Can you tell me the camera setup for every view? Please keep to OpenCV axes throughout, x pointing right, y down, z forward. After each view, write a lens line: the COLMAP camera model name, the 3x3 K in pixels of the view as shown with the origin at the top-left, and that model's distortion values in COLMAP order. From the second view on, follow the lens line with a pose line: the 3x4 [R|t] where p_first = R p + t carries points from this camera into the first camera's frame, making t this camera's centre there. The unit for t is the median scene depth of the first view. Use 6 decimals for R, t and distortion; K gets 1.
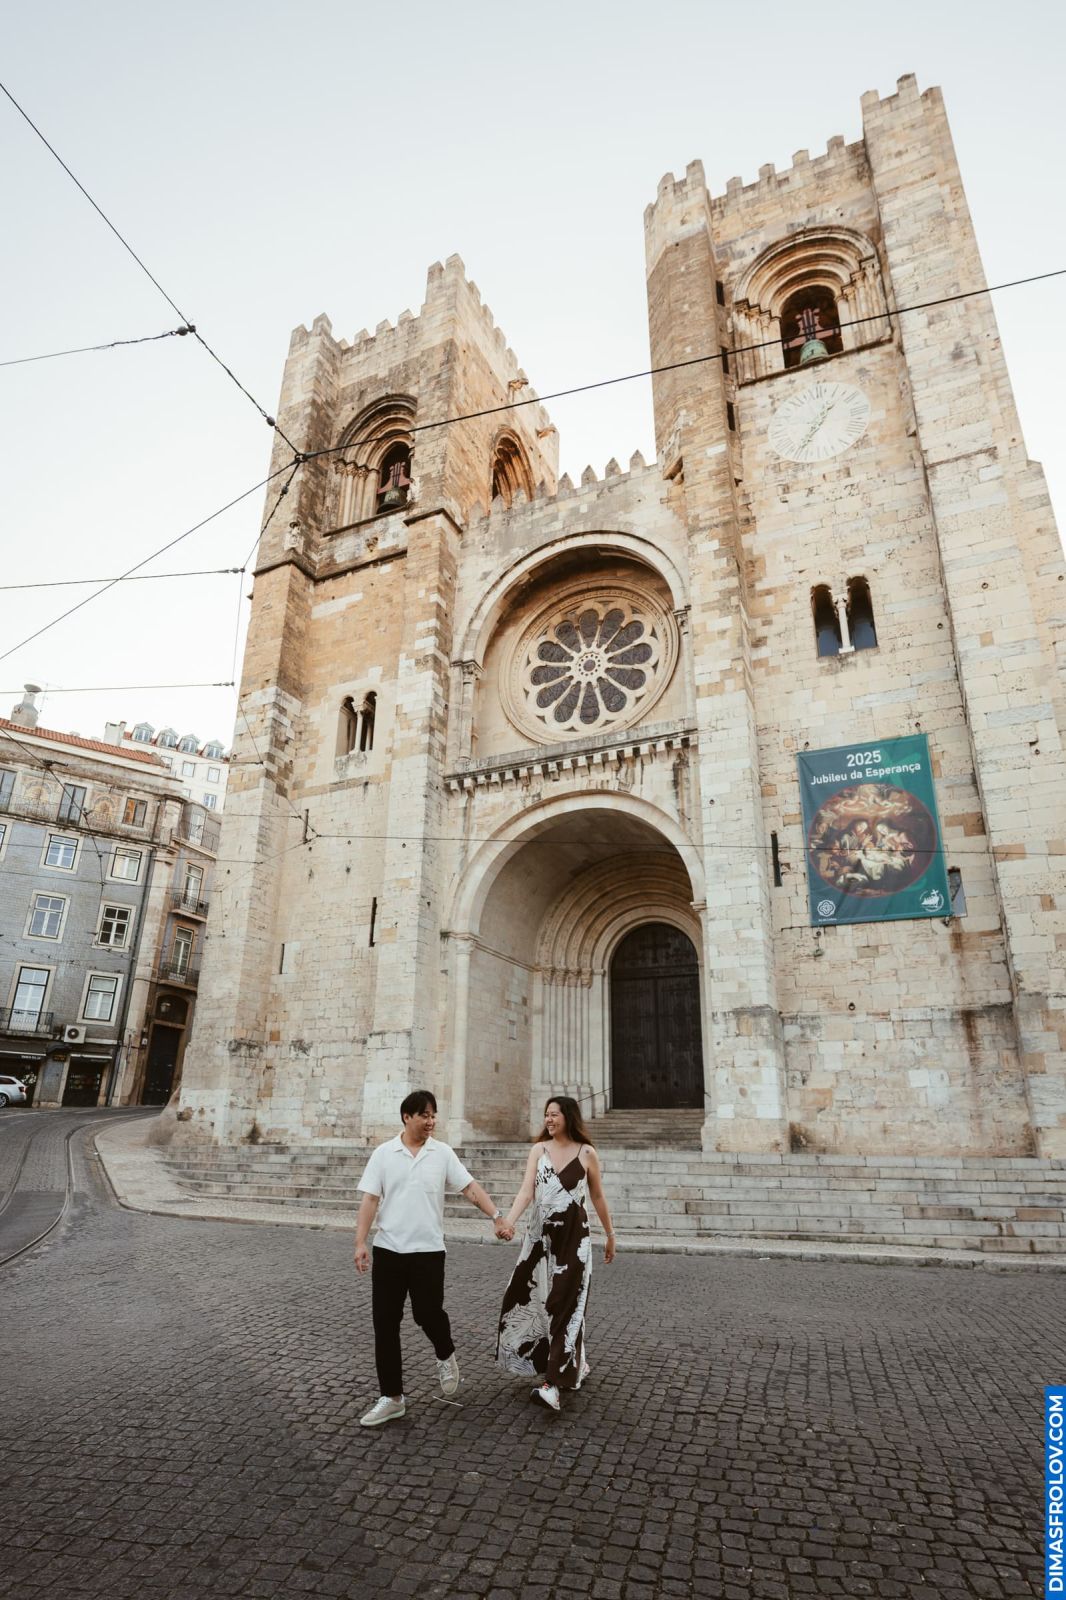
lens RADIAL K [[871.8, 0, 527.0], [0, 871.8, 839.3], [0, 0, 1]] dist [-0.001239, -0.000601]
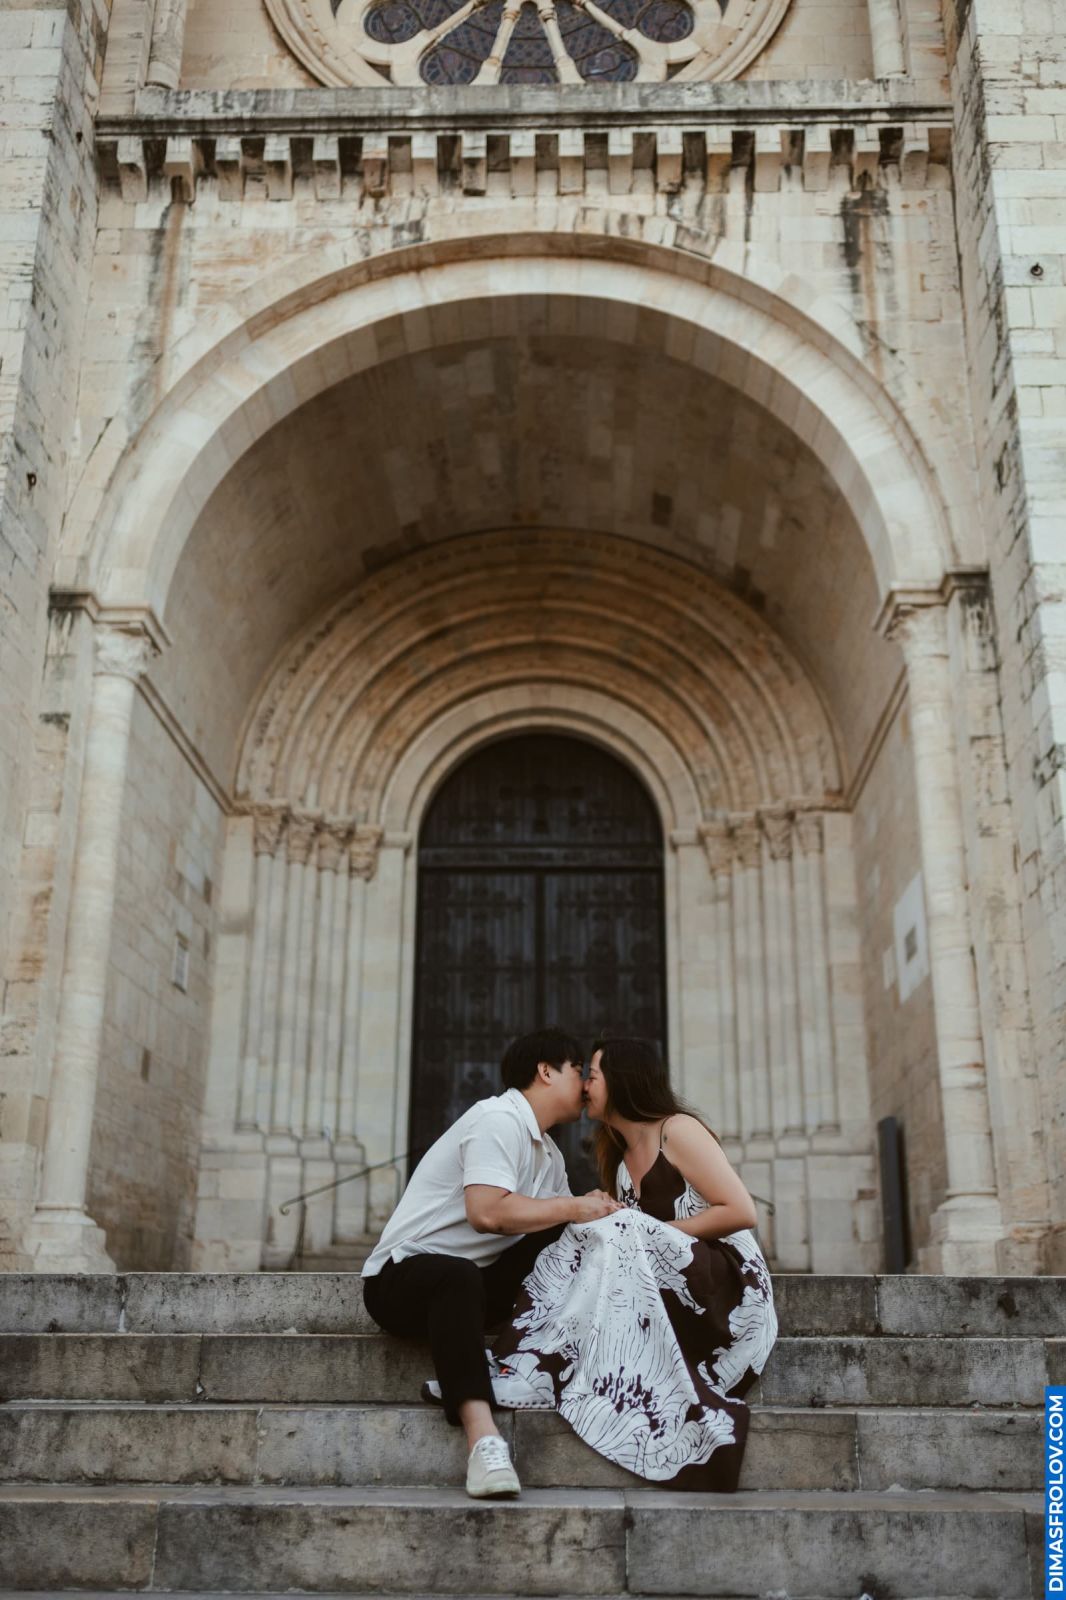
lens RADIAL K [[1574.2, 0, 538.1], [0, 1574.2, 795.7], [0, 0, 1]] dist [-0.006470, 0.010298]
pose [[0.915365, 0.121809, 0.383758, -0.136083], [-0.127352, 0.991796, -0.011038, 0.151216], [-0.381954, -0.038768, 0.923368, 0.414465]]
